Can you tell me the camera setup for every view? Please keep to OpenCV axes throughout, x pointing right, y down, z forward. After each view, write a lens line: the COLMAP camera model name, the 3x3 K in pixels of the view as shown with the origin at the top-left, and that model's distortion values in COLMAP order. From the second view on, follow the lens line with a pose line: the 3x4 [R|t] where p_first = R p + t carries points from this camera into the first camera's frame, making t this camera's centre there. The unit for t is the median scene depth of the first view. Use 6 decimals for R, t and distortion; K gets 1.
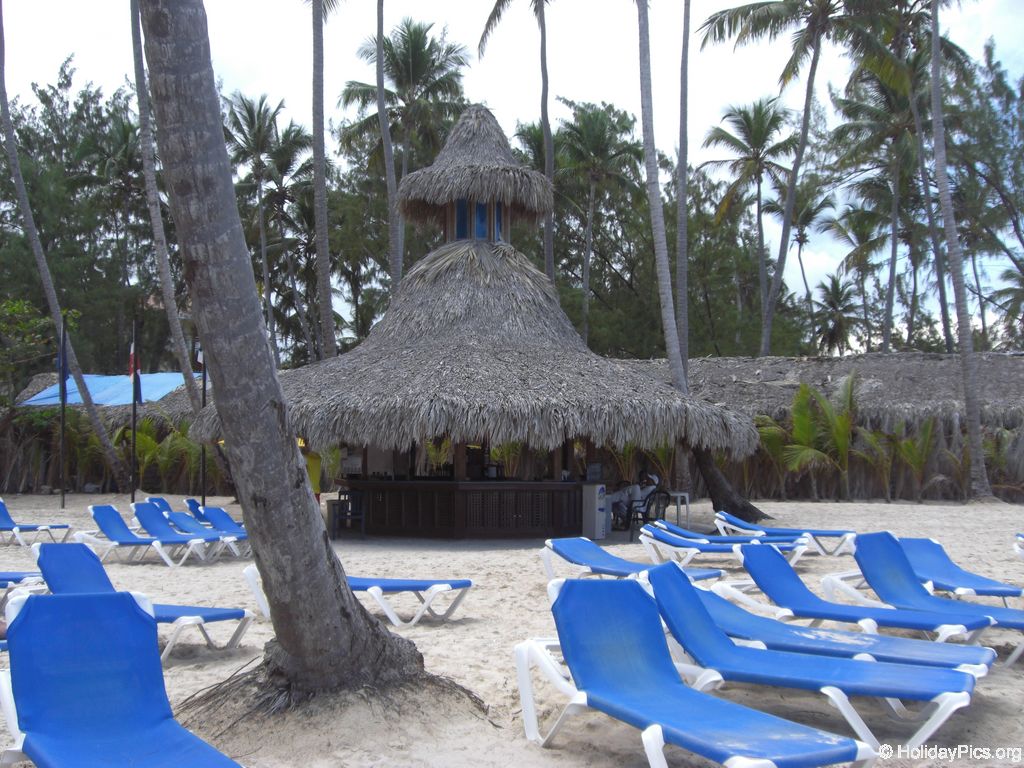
lens RADIAL K [[1119.7, 0, 513.4], [0, 1119.7, 388.6], [0, 0, 1]] dist [-0.160025, 0.000000]
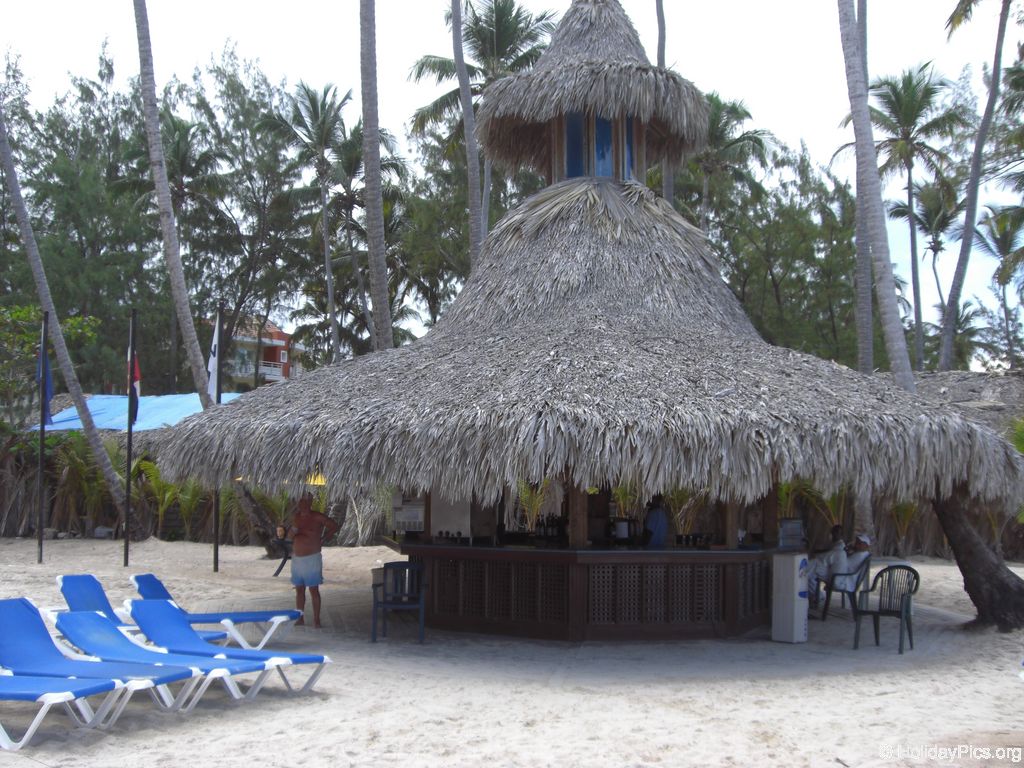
lens RADIAL K [[1119.7, 0, 477.8], [0, 1119.7, 397.5], [0, 0, 1]] dist [-0.160025, 0.000000]
pose [[0.994453, 0.000855, -0.105175, -0.027157], [-0.003077, 0.999775, -0.020968, 0.008648], [0.105133, 0.021175, 0.994233, 0.268415]]
